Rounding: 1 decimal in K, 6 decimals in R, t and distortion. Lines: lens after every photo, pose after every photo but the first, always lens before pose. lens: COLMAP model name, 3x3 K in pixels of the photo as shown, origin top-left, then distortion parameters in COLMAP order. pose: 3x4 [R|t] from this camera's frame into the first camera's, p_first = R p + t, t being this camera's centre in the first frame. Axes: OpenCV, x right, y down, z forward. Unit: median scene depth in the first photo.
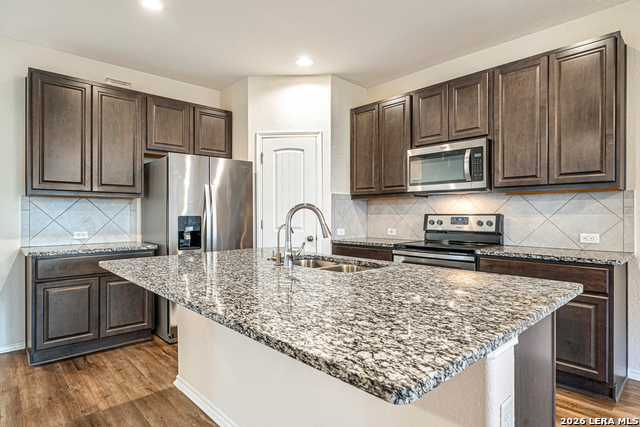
lens RADIAL K [[353.4, 0, 302.6], [0, 353.4, 213.7], [0, 0, 1]] dist [-0.000554, -0.000319]
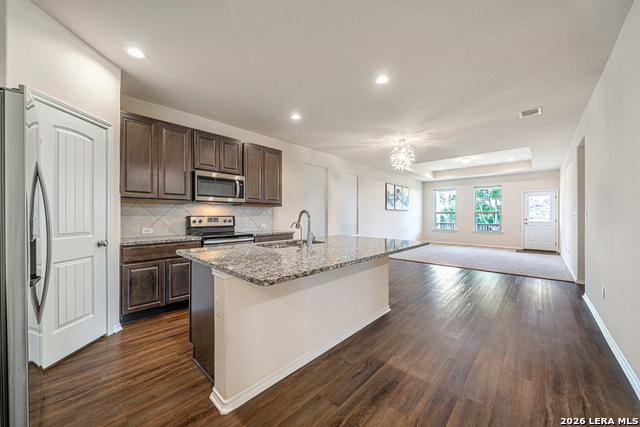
lens RADIAL K [[234.3, 0, 317.9], [0, 234.3, 215.0], [0, 0, 1]] dist [-0.009878, -0.000002]
pose [[-0.092273, 0.004571, 0.995723, -0.886169], [-0.000615, 0.999989, -0.004648, 0.001516], [-0.995734, -0.001041, -0.092270, 0.778044]]
